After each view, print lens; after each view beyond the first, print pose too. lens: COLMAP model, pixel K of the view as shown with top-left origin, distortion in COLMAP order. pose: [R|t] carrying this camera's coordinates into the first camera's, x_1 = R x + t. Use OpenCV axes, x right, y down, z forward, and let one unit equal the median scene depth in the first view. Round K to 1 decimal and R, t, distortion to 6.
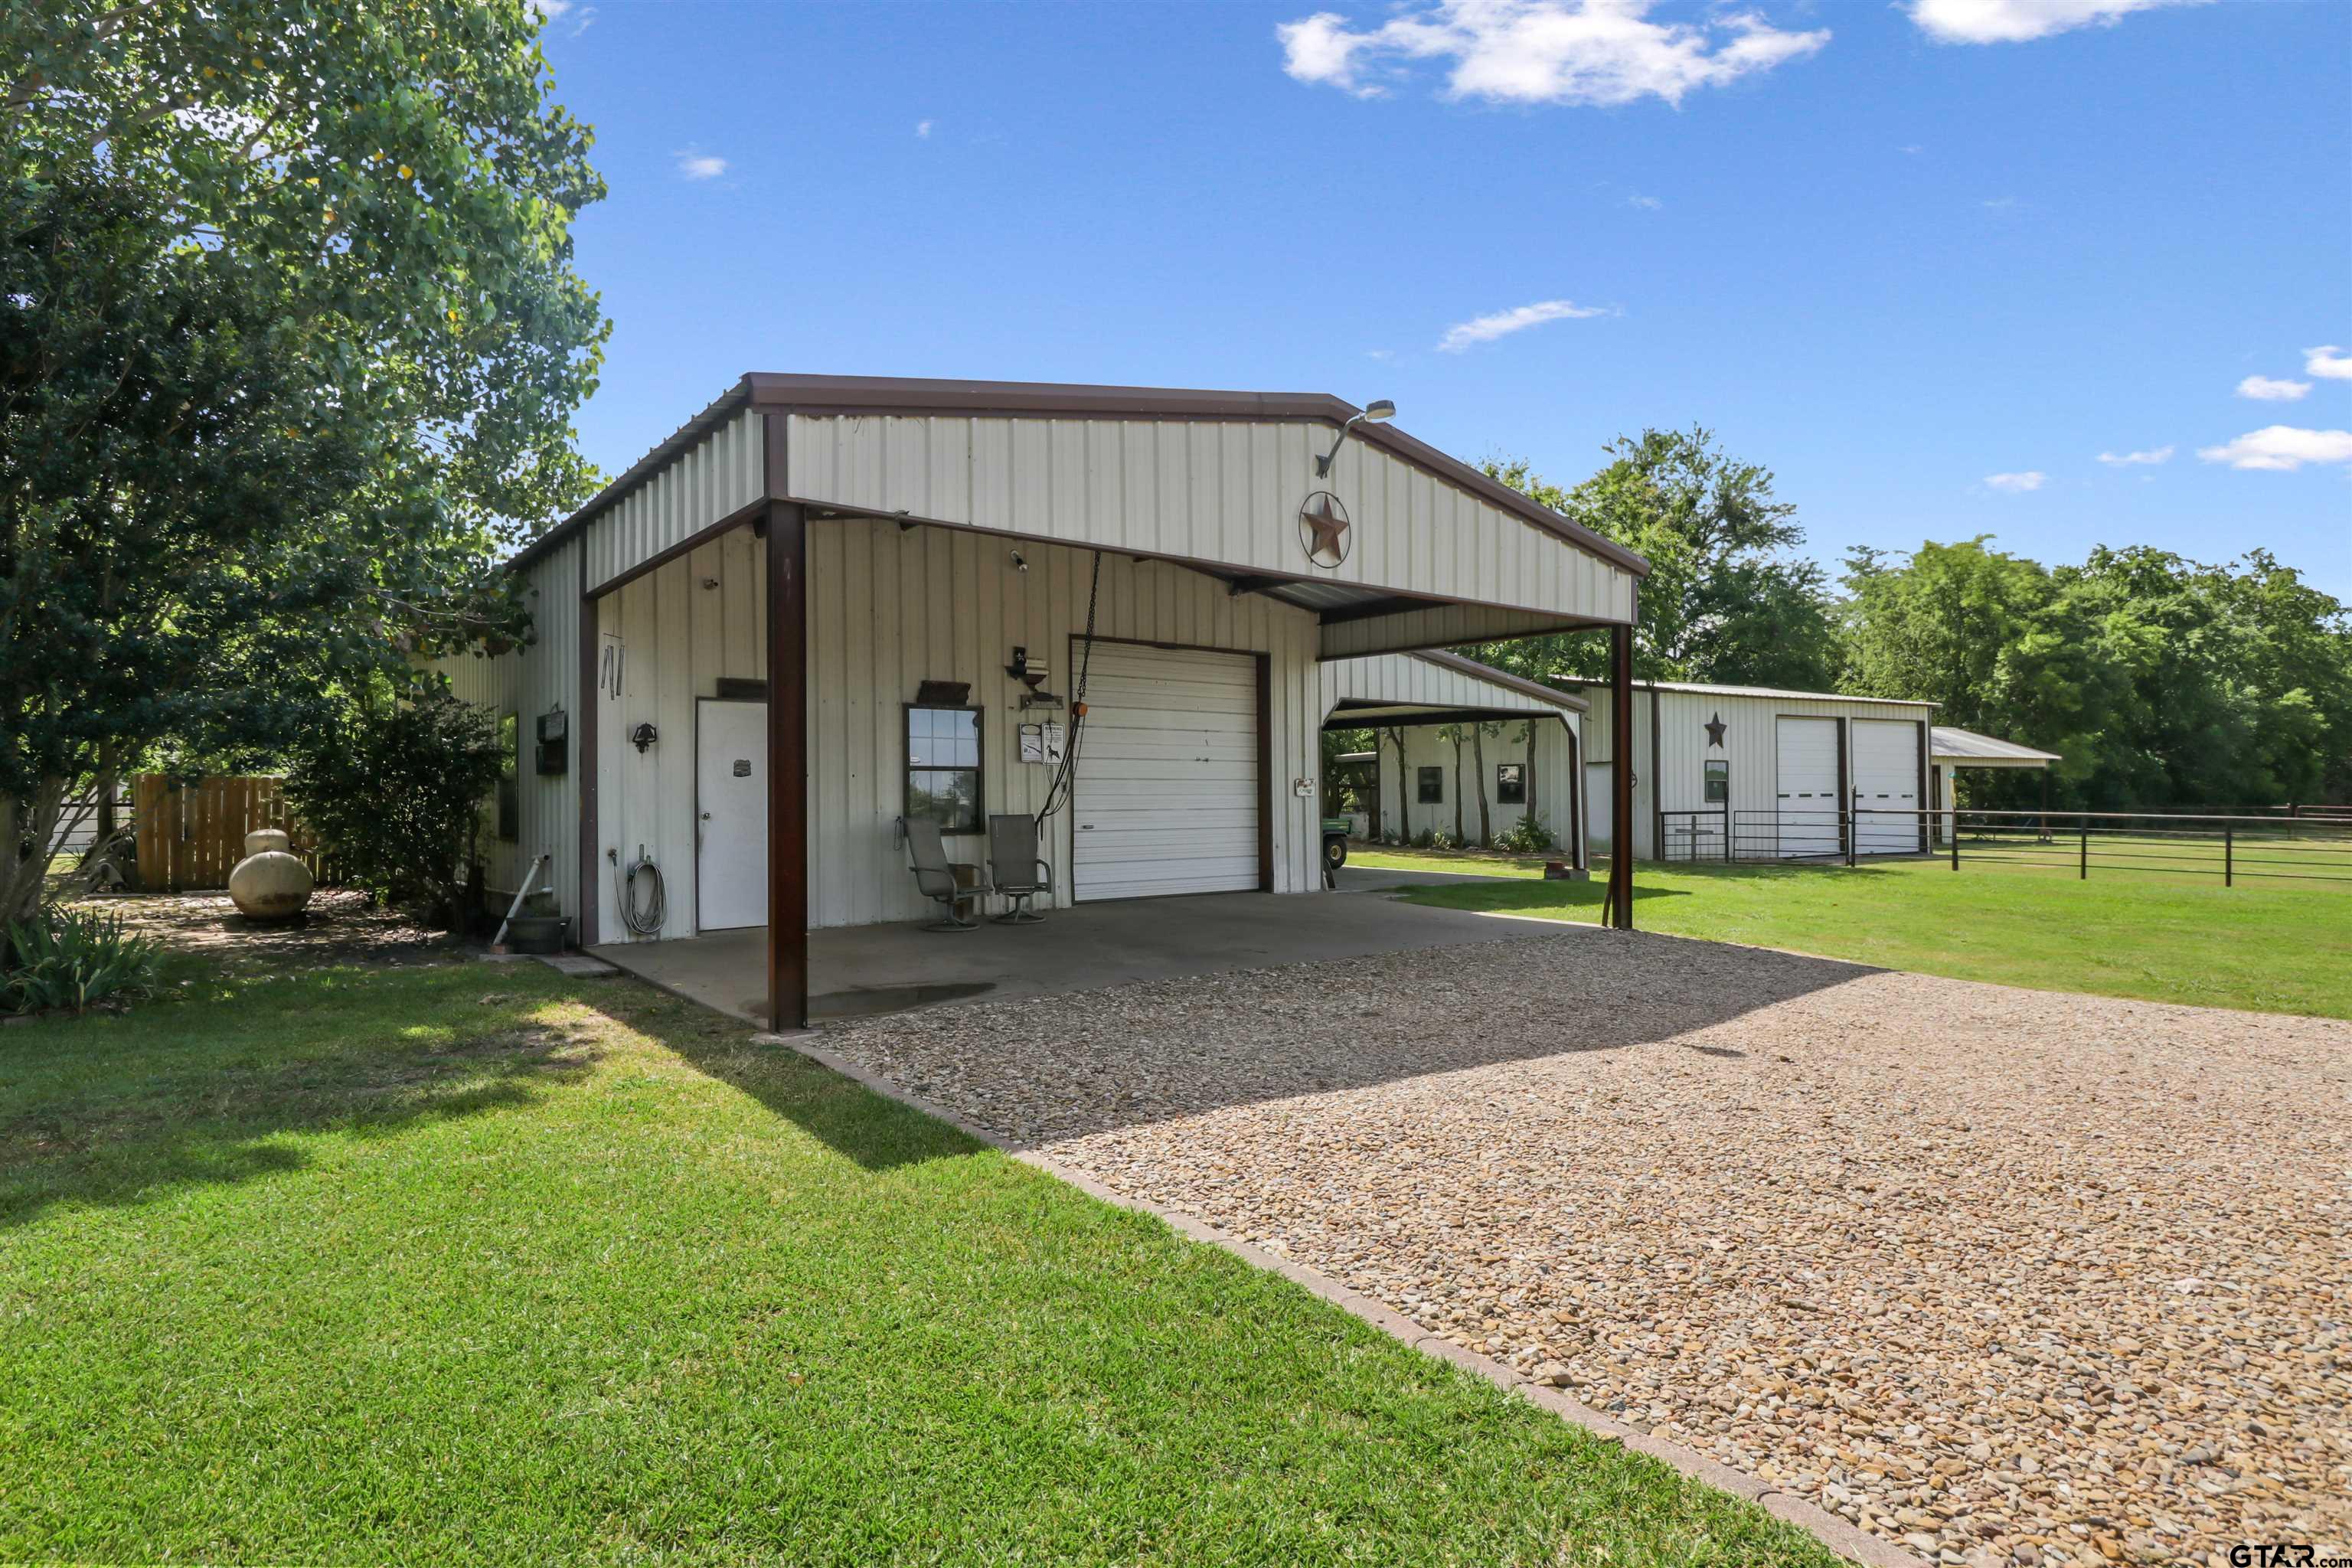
lens RADIAL K [[1280.9, 0, 1175.2], [0, 1280.9, 768.0], [0, 0, 1]] dist [0.004890, -0.001662]
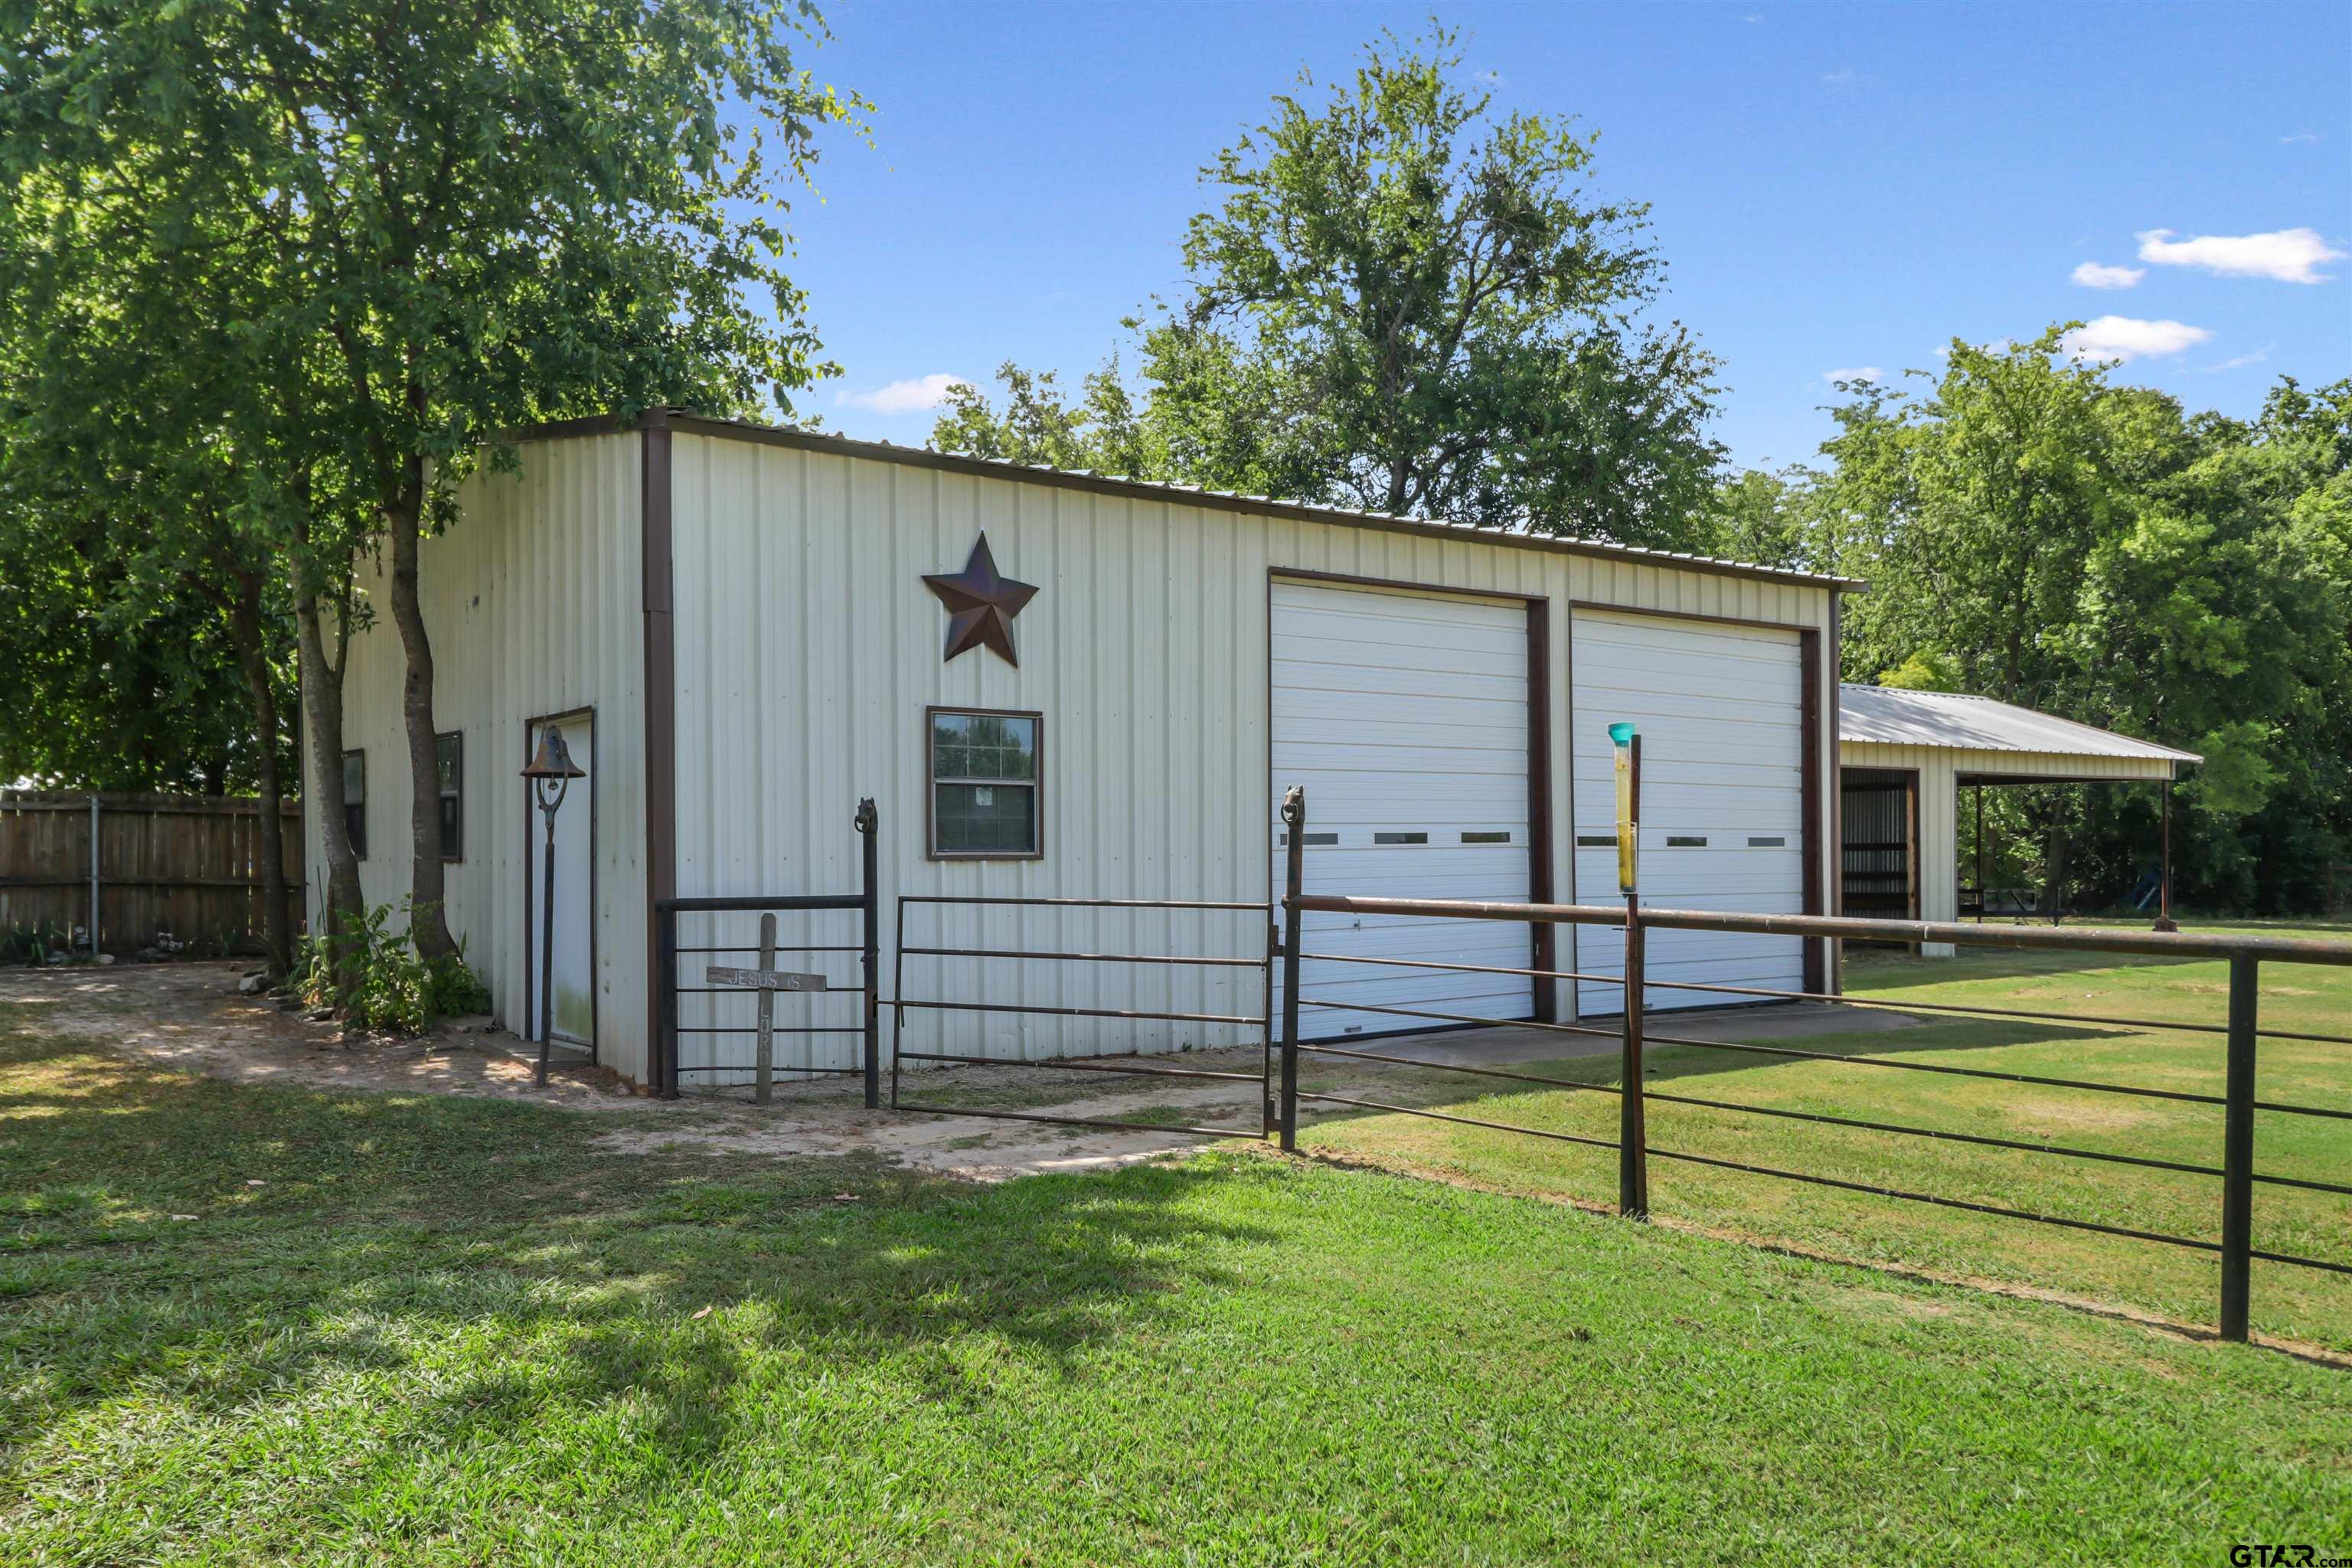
lens RADIAL K [[1782.2, 0, 1178.5], [0, 1782.2, 807.5], [0, 0, 1]] dist [0.011413, 0.003944]
pose [[0.997074, 0.004782, 0.076292, 0.238002], [-0.004977, 0.999985, 0.002372, 0.007715], [-0.076279, -0.002745, 0.997083, 0.335047]]
